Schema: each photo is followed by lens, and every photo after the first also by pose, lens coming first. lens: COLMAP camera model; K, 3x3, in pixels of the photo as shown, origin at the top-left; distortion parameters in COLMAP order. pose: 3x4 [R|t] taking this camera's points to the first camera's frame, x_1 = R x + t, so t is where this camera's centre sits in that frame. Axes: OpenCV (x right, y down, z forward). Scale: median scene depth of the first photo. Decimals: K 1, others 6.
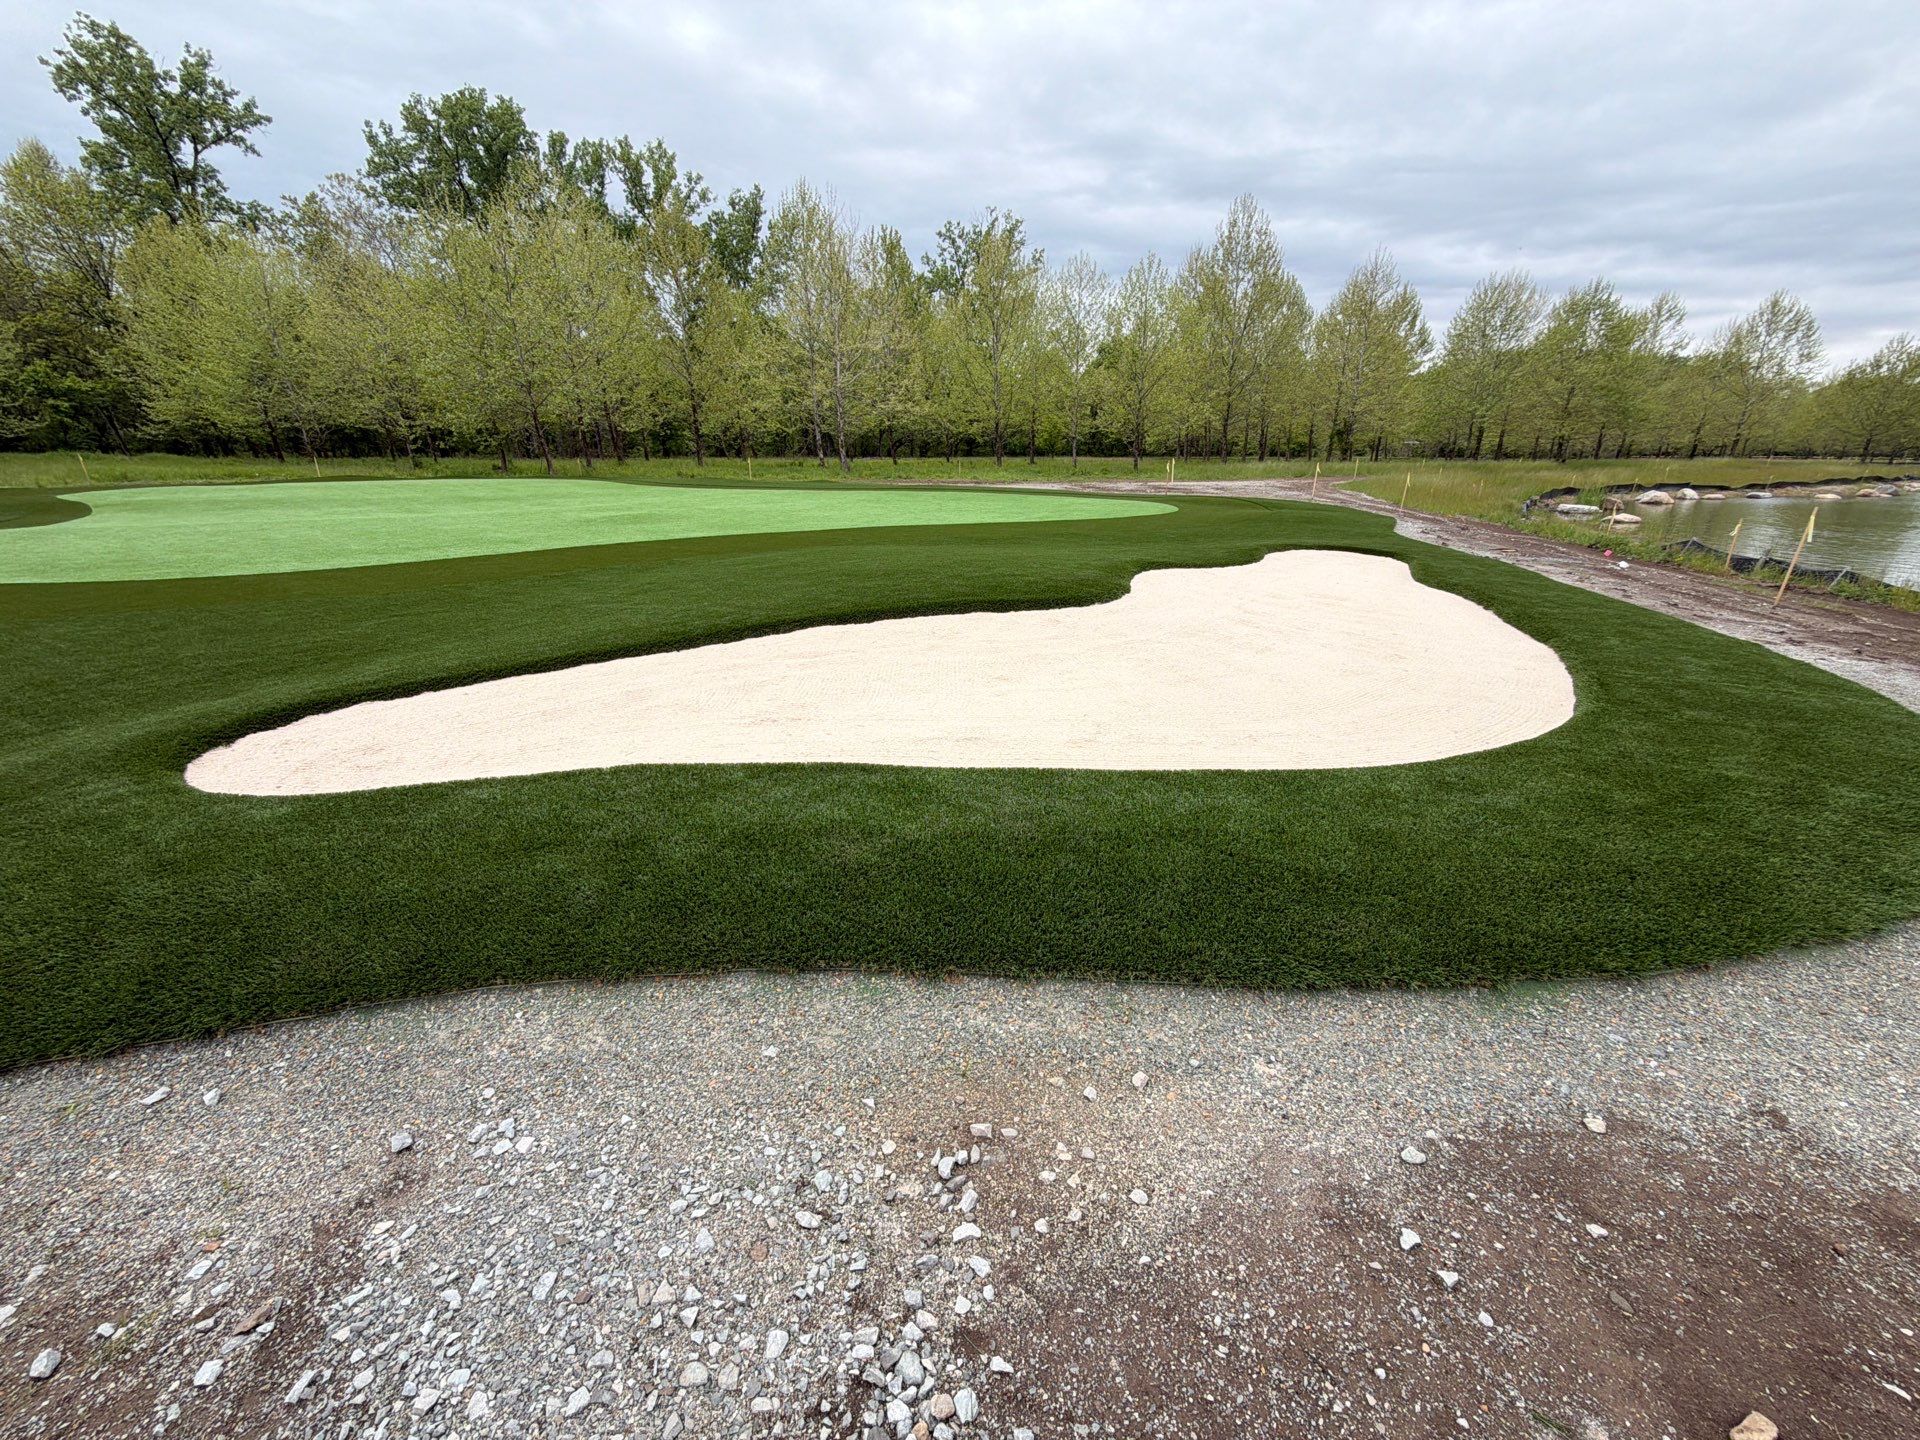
lens RADIAL K [[771.7, 0, 966.1], [0, 771.7, 713.9], [0, 0, 1]] dist [0.001550, -0.000632]
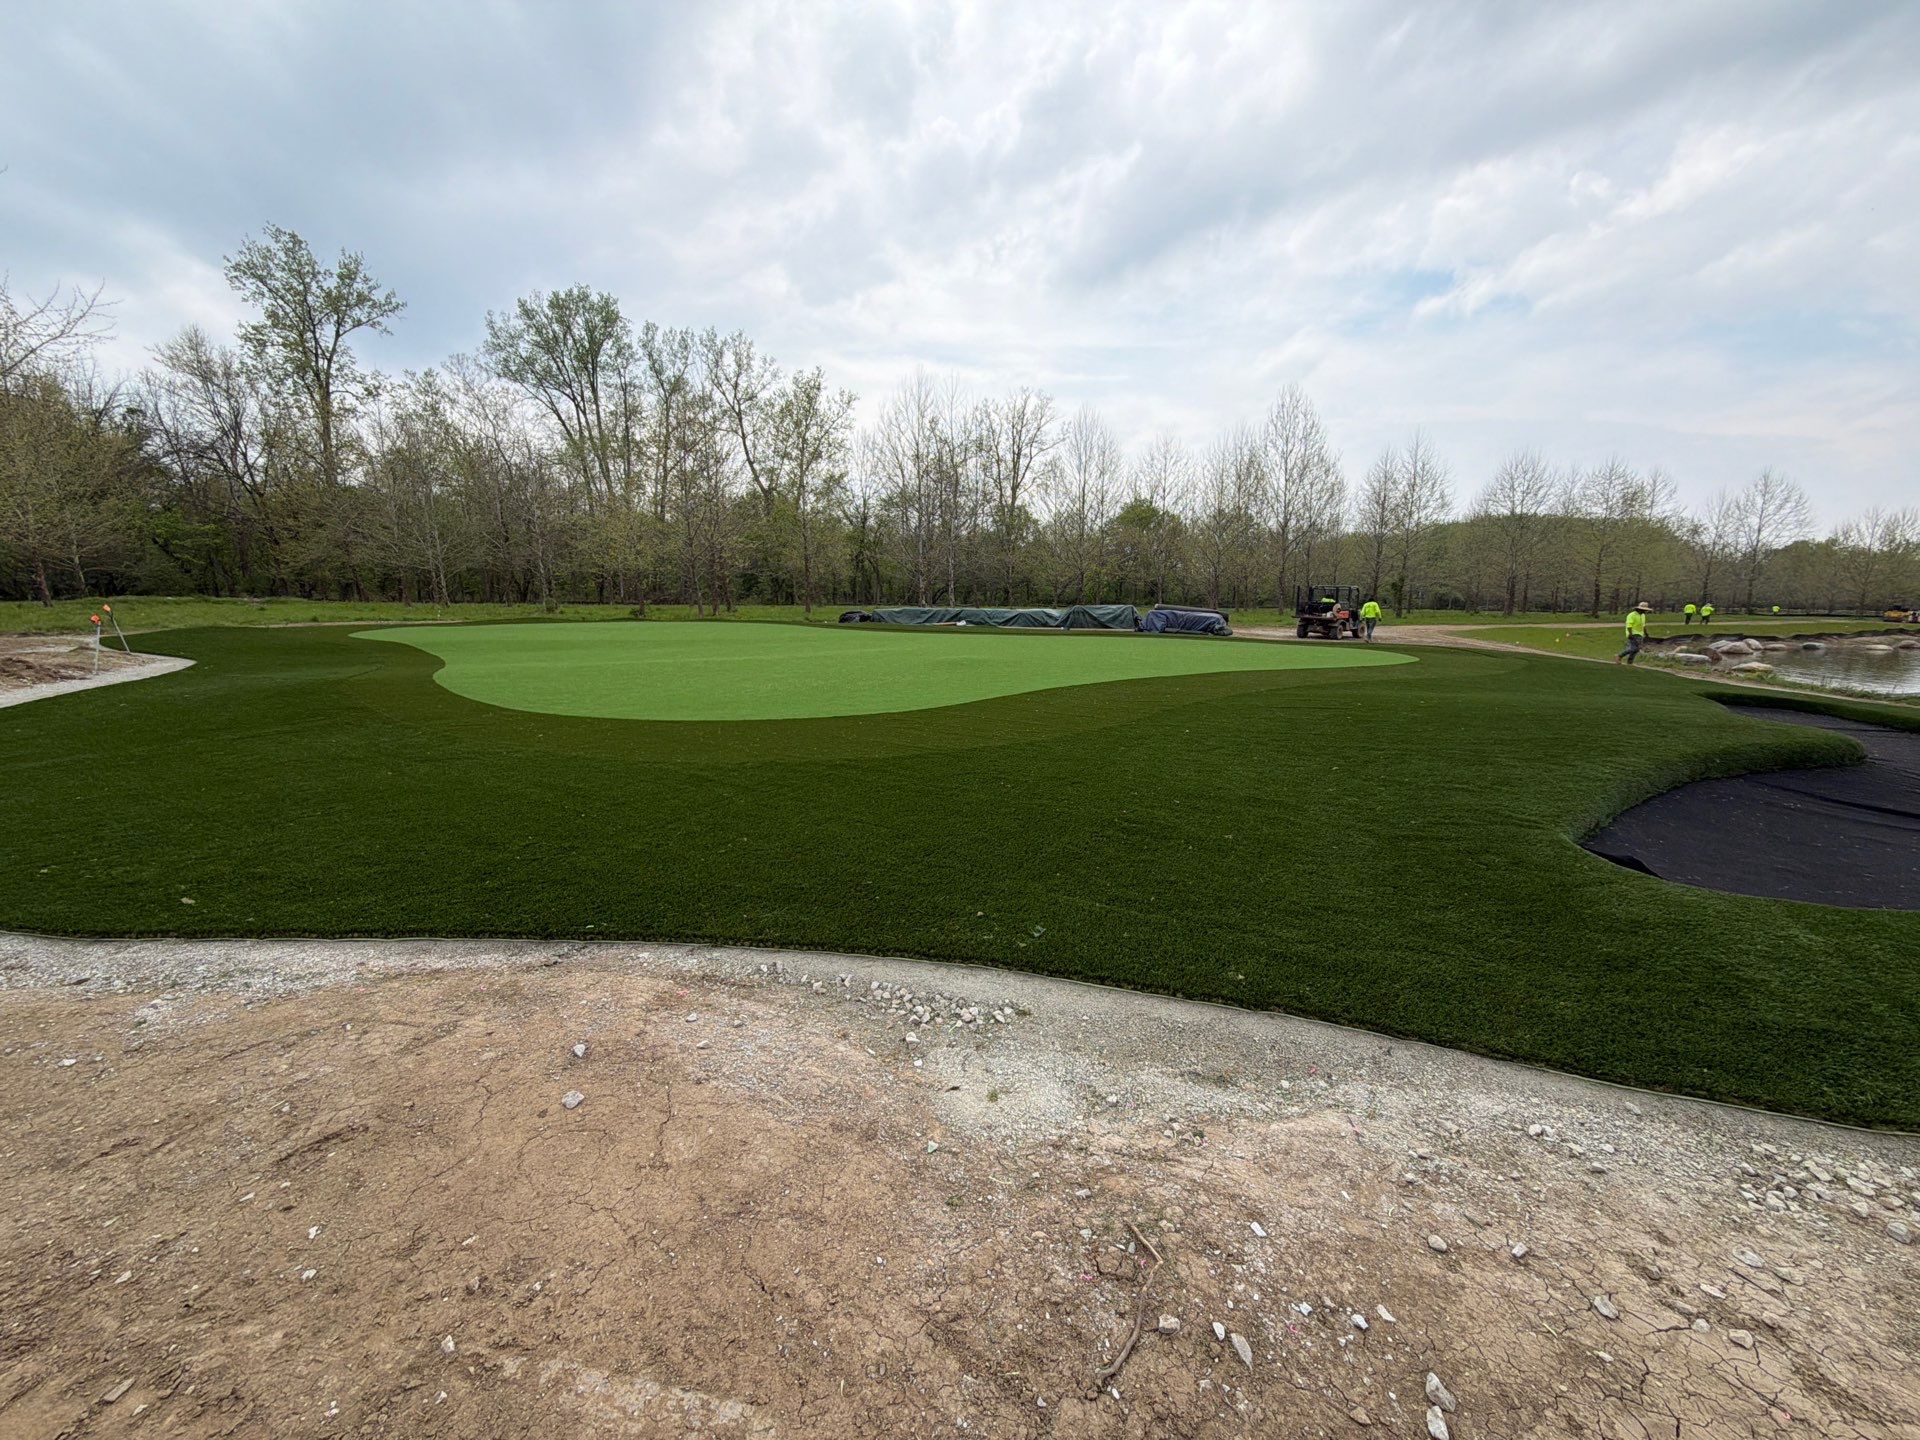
lens RADIAL K [[771.7, 0, 960.2], [0, 771.7, 715.9], [0, 0, 1]] dist [0.001550, -0.000632]
pose [[0.999833, 0.005367, 0.017486, -0.104948], [-0.002238, 0.984692, -0.174287, 0.001001], [-0.018154, 0.174219, 0.984540, -0.007461]]
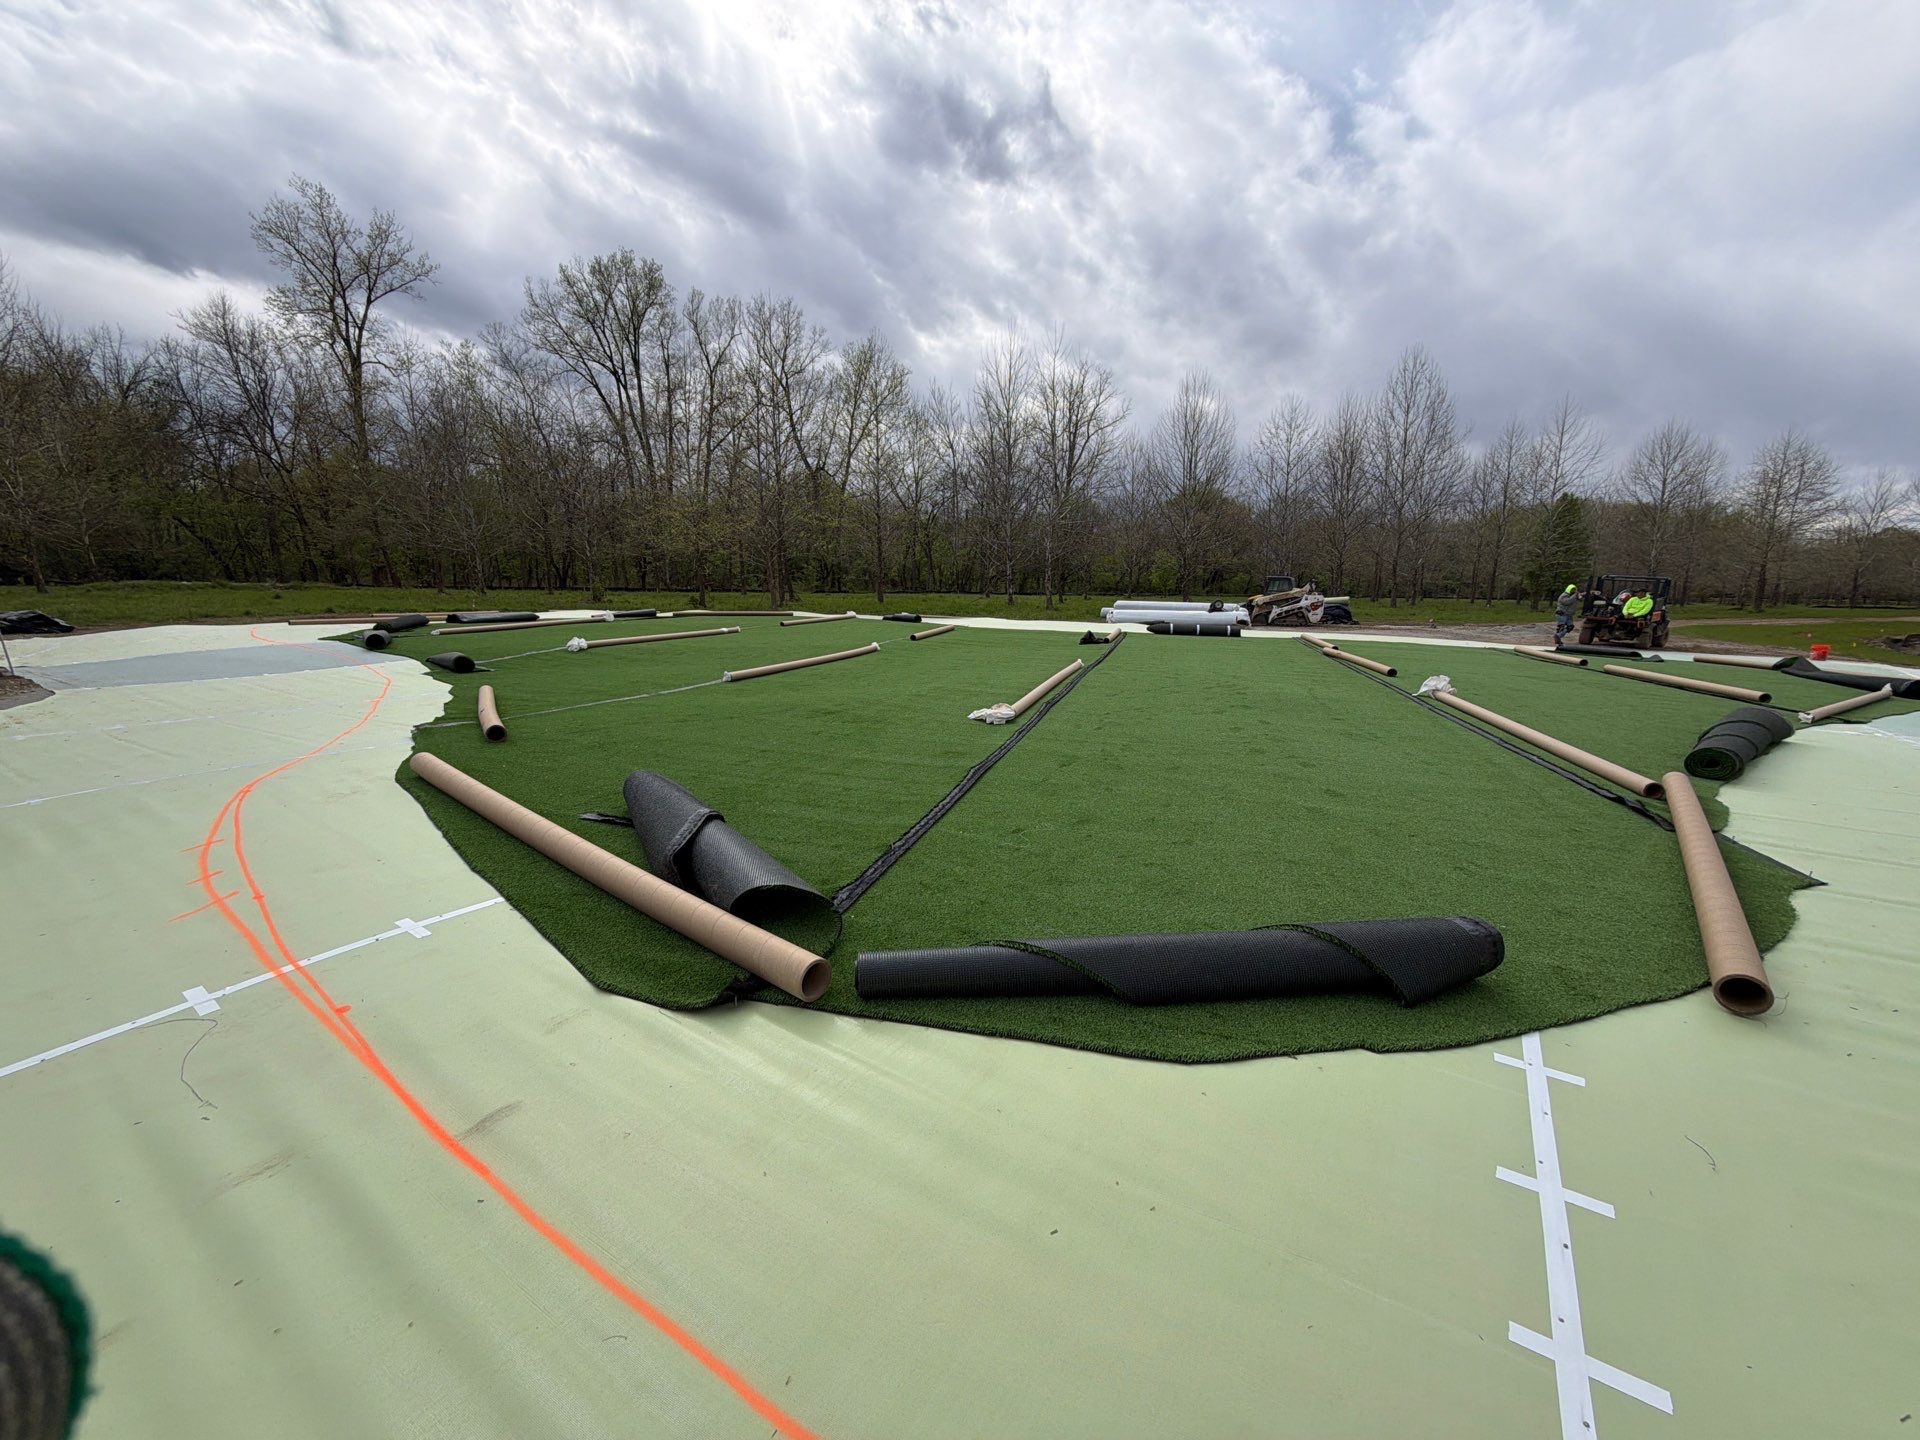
lens RADIAL K [[771.7, 0, 959.4], [0, 771.7, 711.6], [0, 0, 1]] dist [0.001550, -0.000632]
pose [[0.999774, 0.014947, -0.015130, -0.156471], [-0.017213, 0.986502, -0.162839, -0.024997], [0.012492, 0.163063, 0.986537, 0.068038]]
